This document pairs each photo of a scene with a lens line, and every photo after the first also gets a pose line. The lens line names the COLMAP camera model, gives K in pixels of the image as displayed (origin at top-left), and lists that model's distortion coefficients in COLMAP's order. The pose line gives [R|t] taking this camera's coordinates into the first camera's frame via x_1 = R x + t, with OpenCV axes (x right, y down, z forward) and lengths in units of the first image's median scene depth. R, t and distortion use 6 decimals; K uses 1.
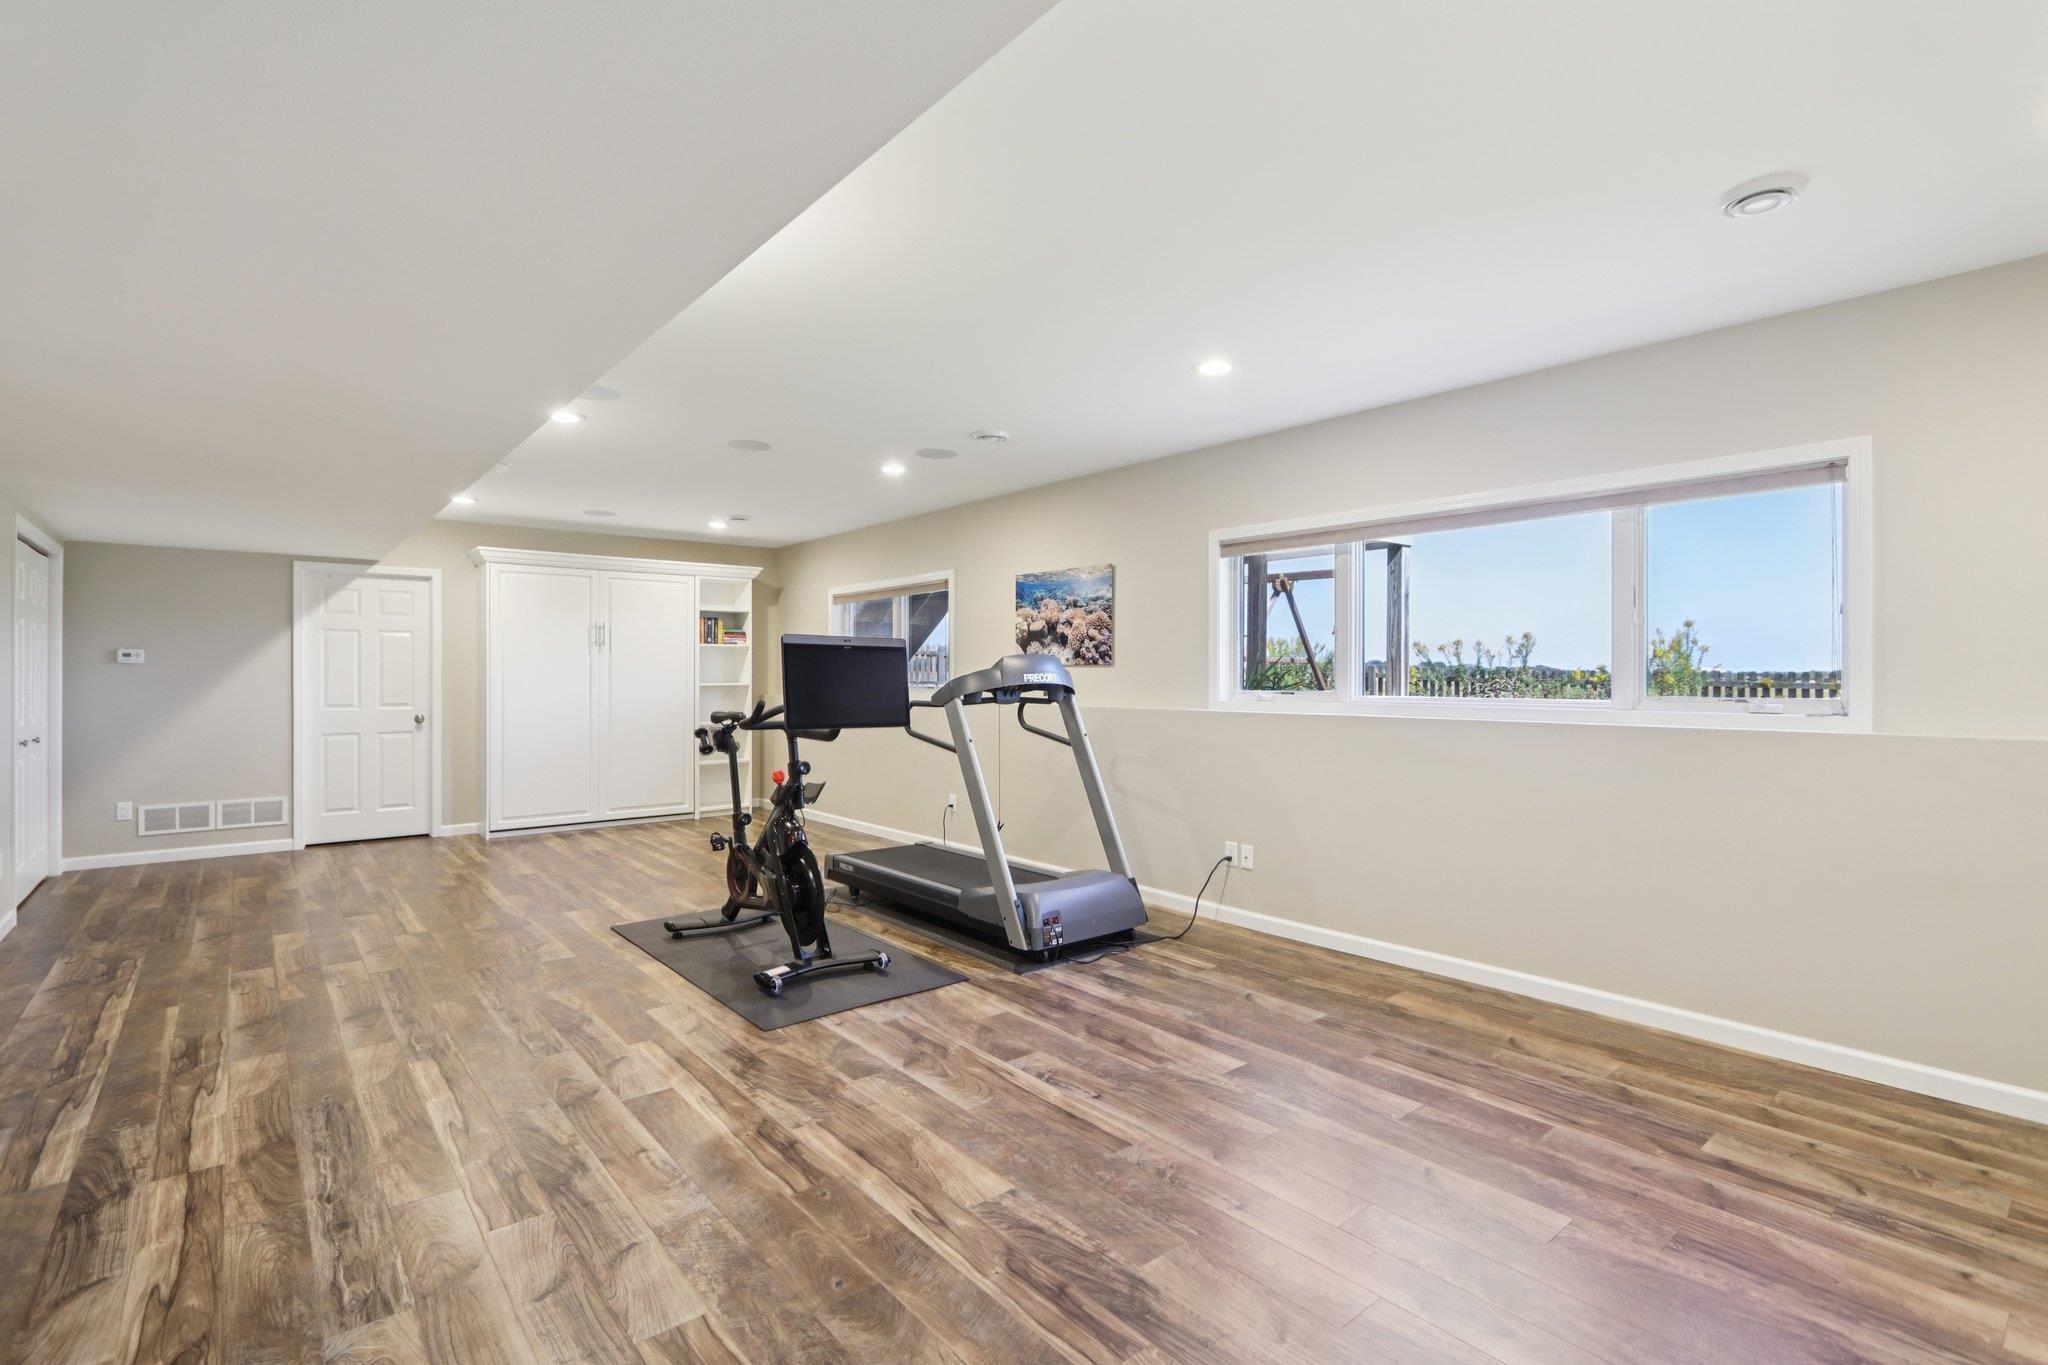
lens RADIAL K [[946.3, 0, 1025.6], [0, 946.3, 693.0], [0, 0, 1]] dist [-0.015080, 0.002045]
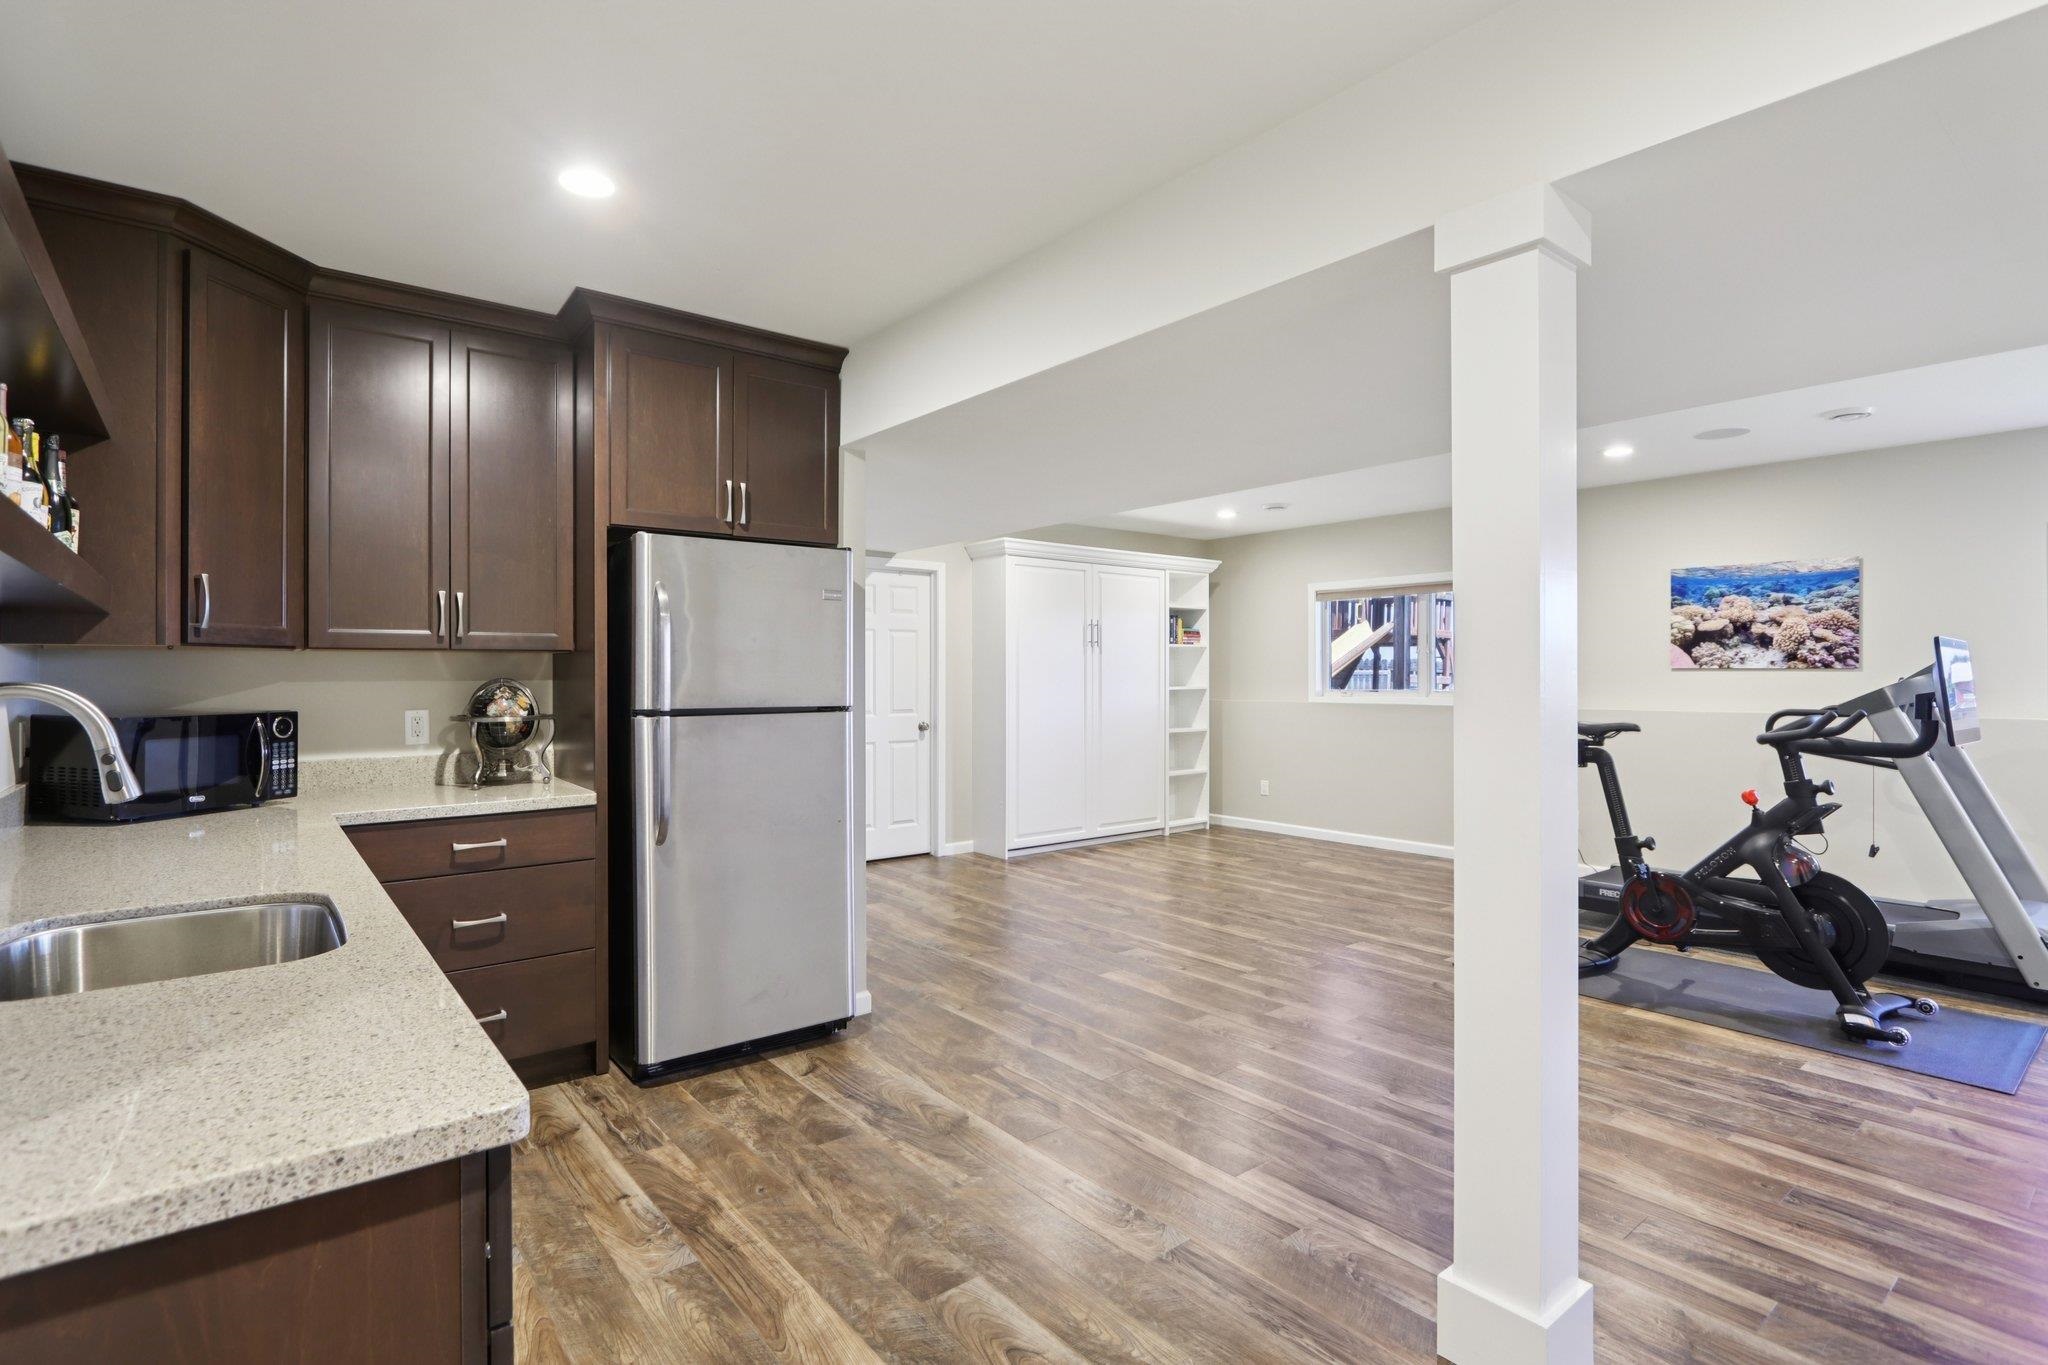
lens RADIAL K [[997.3, 0, 1024.6], [0, 997.3, 667.9], [0, 0, 1]] dist [-0.010612, 0.001602]
pose [[0.999884, 0.000518, -0.015240, -0.976313], [-0.000914, 0.999662, -0.025974, -0.007098], [0.015222, 0.025984, 0.999546, 0.060534]]
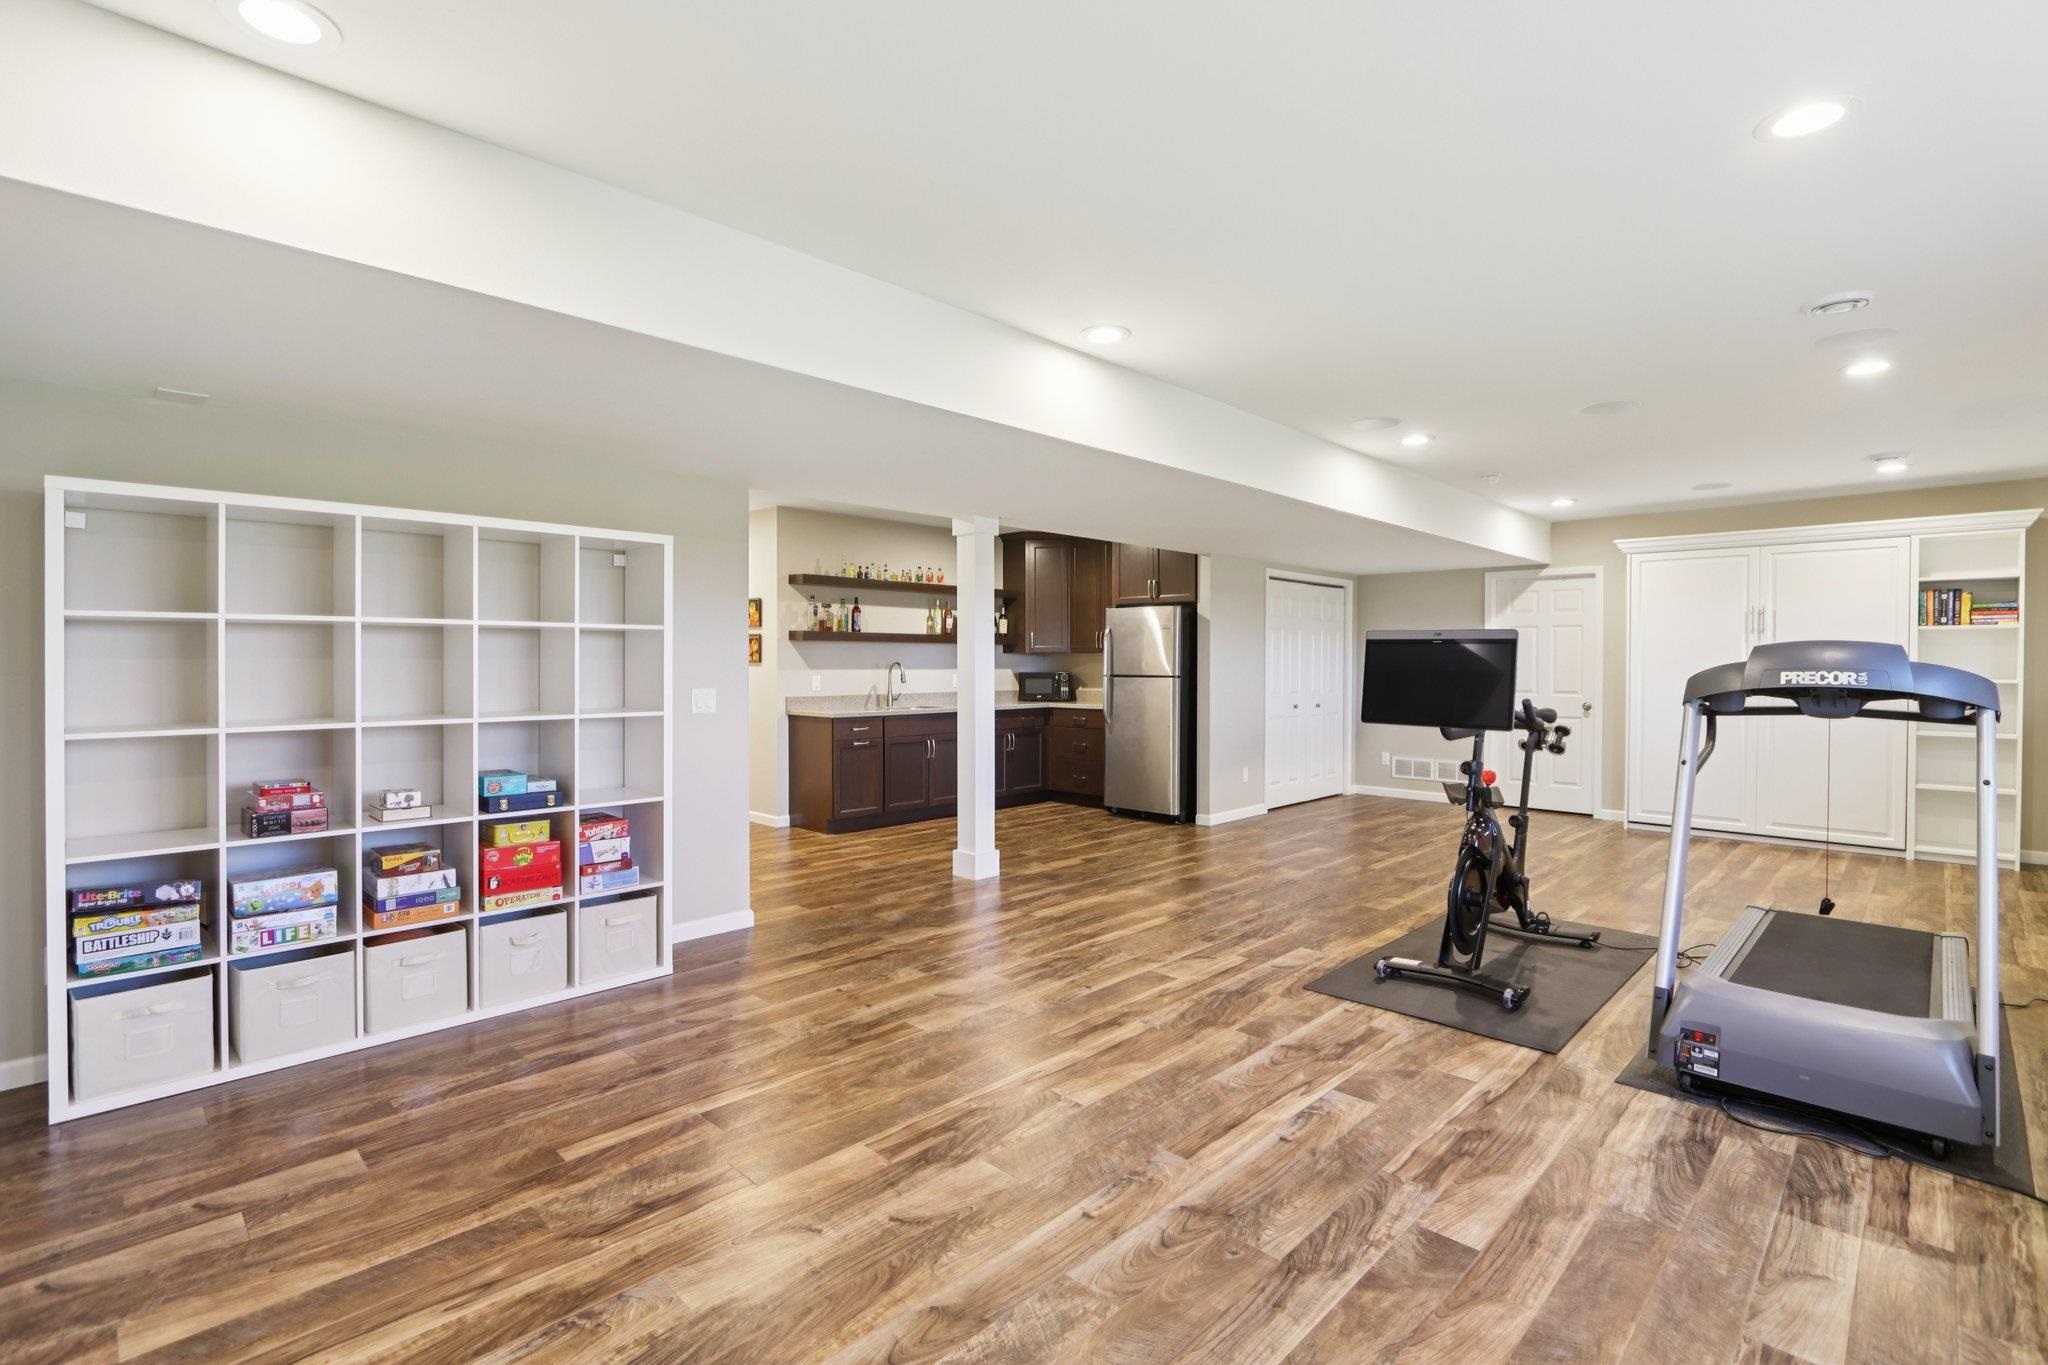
lens RADIAL K [[946.3, 0, 1021.3], [0, 946.3, 673.5], [0, 0, 1]] dist [-0.015080, 0.002045]
pose [[0.097355, 0.014719, -0.995141, 0.667954], [-0.021115, 0.999696, 0.012721, -0.018250], [0.995026, 0.019774, 0.097636, 0.460071]]
